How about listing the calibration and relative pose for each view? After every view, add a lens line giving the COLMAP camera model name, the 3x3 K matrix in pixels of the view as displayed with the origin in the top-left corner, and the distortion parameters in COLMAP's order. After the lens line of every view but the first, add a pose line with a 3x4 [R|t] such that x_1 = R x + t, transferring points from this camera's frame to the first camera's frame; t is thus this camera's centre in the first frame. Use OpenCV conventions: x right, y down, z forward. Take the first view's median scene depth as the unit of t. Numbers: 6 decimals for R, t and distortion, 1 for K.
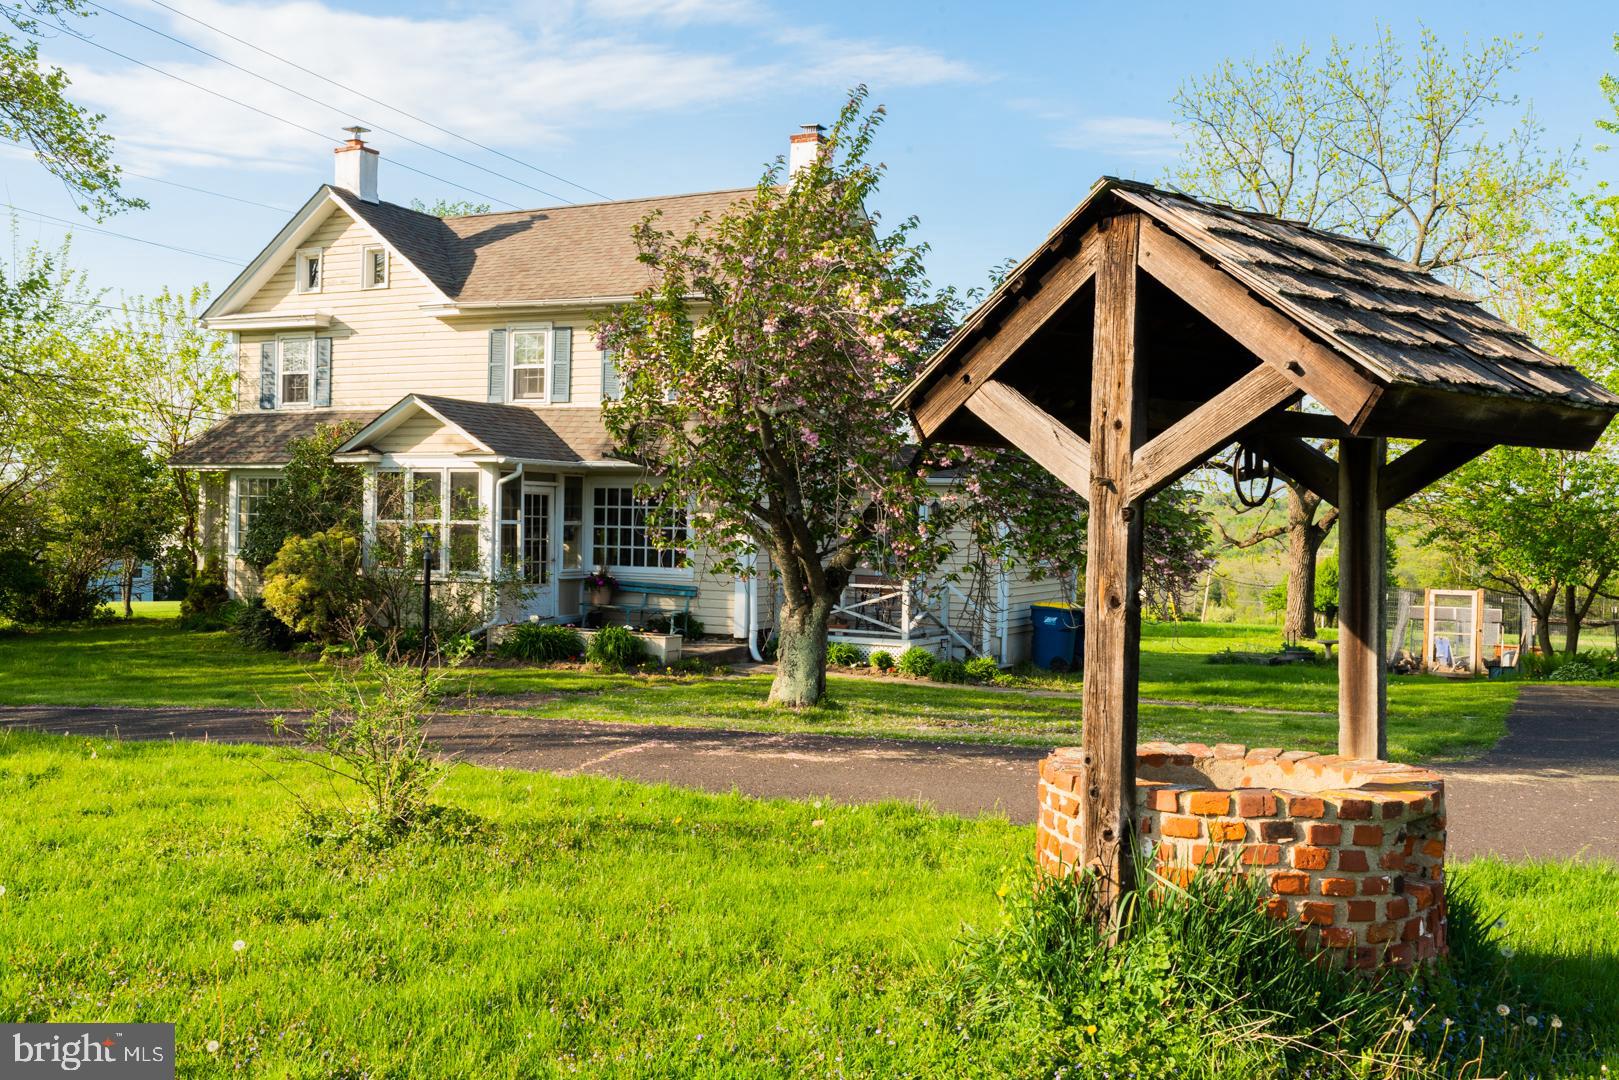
lens RADIAL K [[1599.0, 0, 817.4], [0, 1599.0, 537.8], [0, 0, 1]] dist [-0.003185, 0.000000]
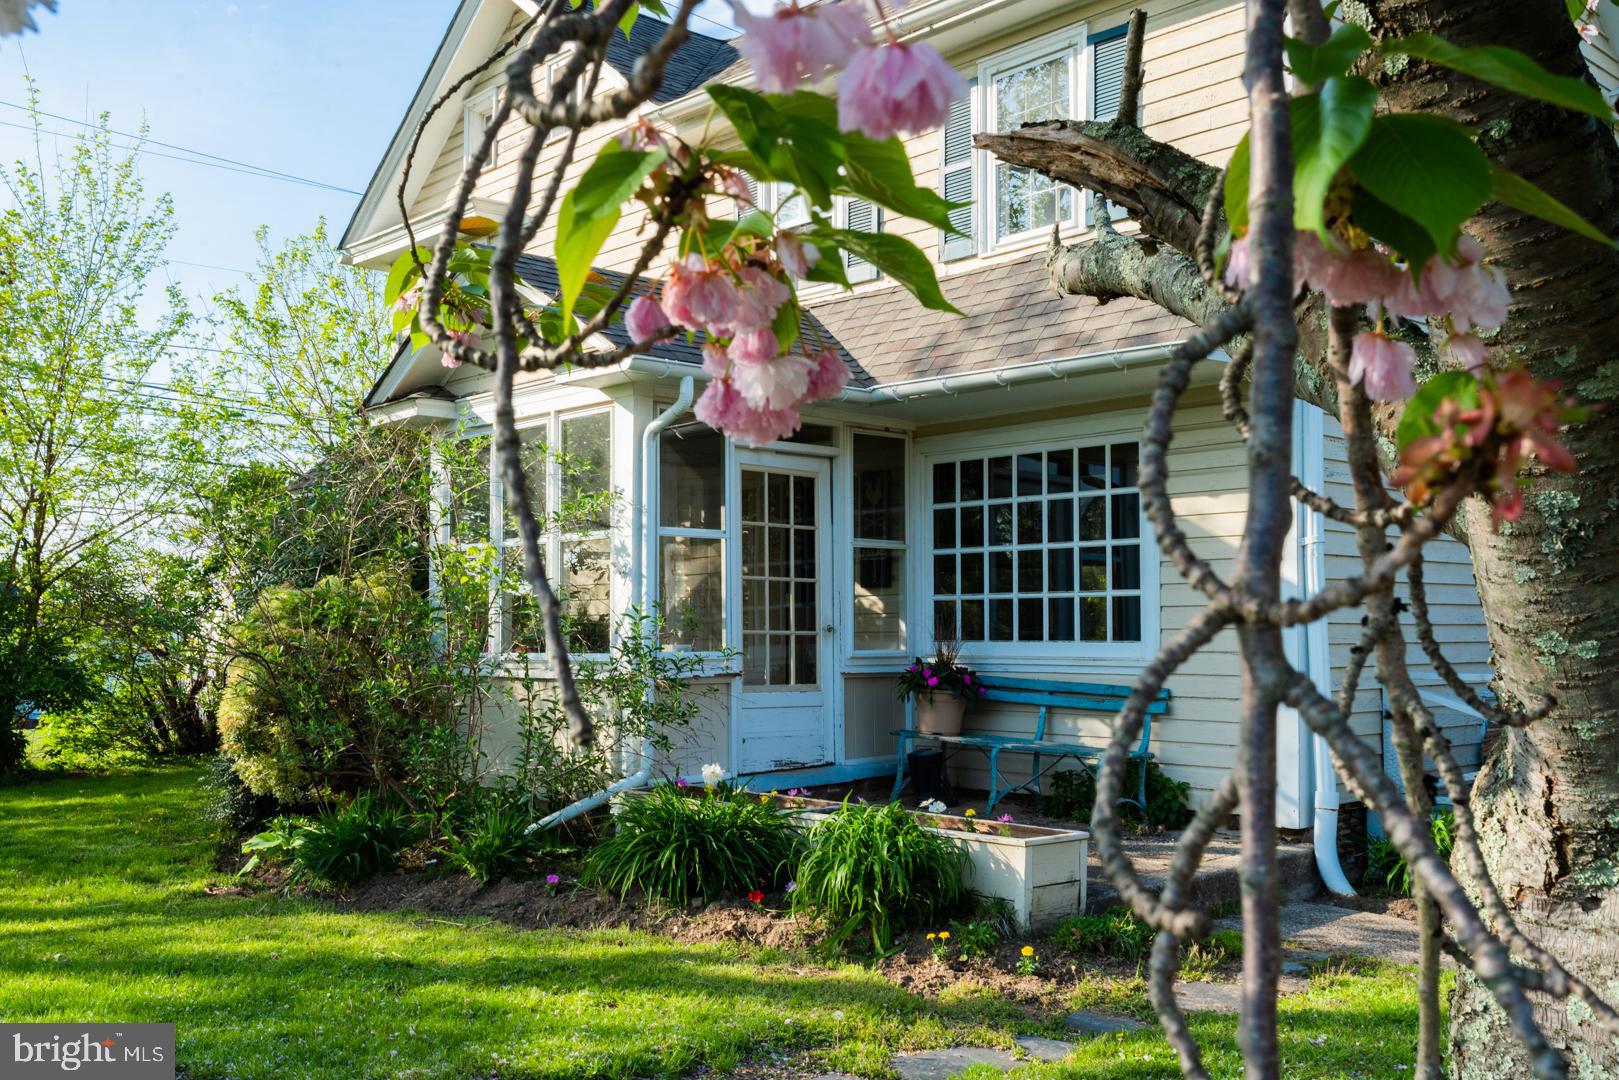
lens RADIAL K [[1599.0, 0, 810.5], [0, 1599.0, 548.8], [0, 0, 1]] dist [-0.003185, 0.000000]
pose [[0.933376, -0.039148, -0.356760, -0.018118], [0.014383, 0.997315, -0.071808, 0.024477], [0.358613, 0.061892, 0.931432, 0.637773]]
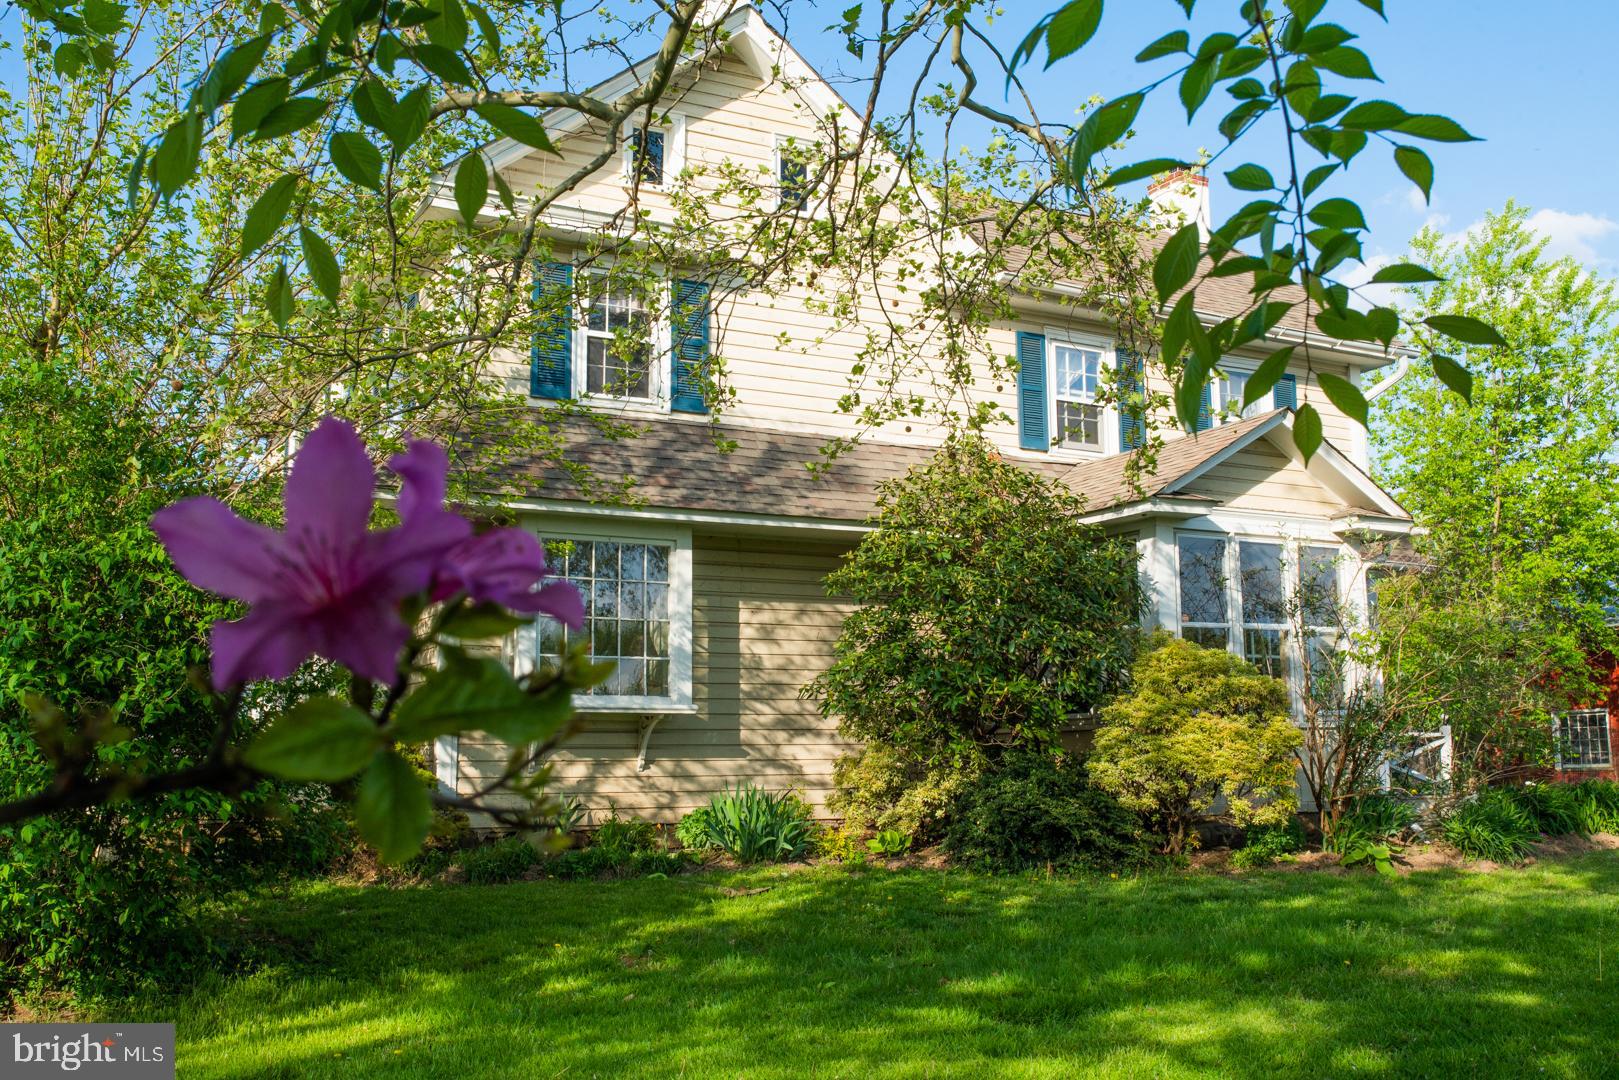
lens RADIAL K [[1599.0, 0, 804.8], [0, 1599.0, 541.8], [0, 0, 1]] dist [-0.003185, 0.000000]
pose [[0.567577, 0.091097, 0.818265, -0.834854], [0.027905, 0.991160, -0.129702, 0.030729], [-0.822848, 0.096449, 0.560017, 0.818526]]
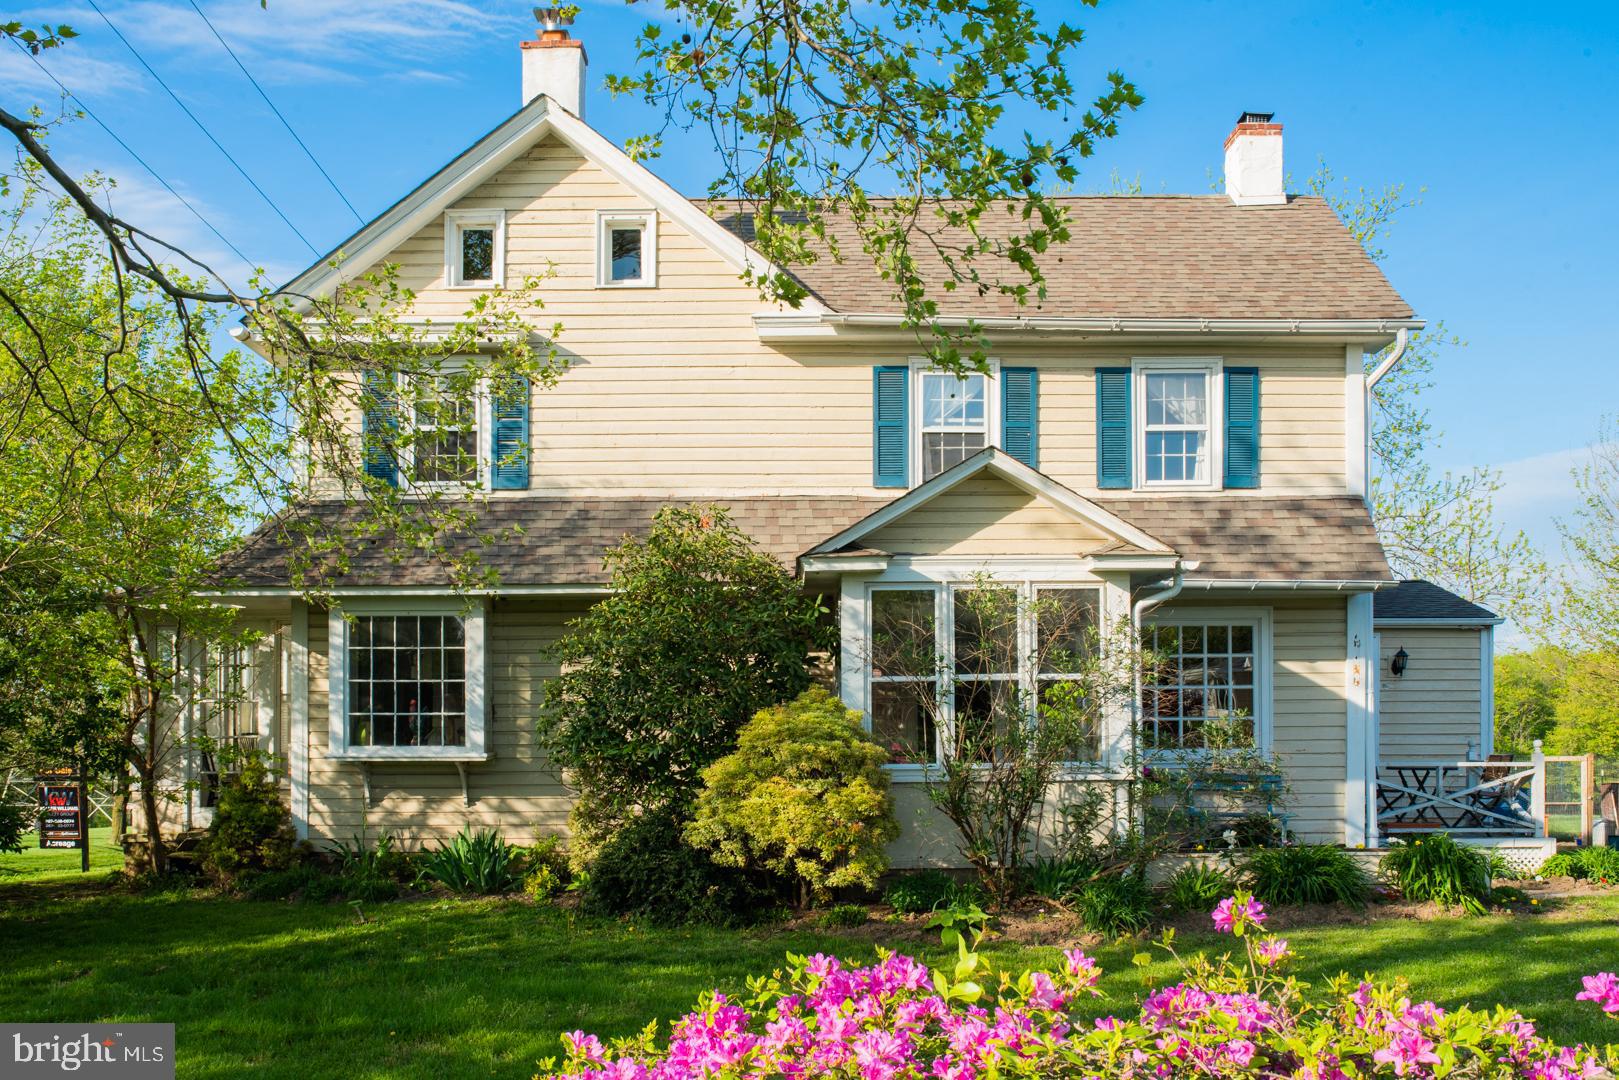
lens RADIAL K [[1599.0, 0, 815.8], [0, 1599.0, 712.7], [0, 0, 1]] dist [-0.003185, 0.000000]
pose [[0.888749, -0.021072, 0.457911, -0.565485], [0.026478, 0.999635, -0.005388, 0.004016], [-0.457630, 0.016913, 0.888982, 0.531773]]
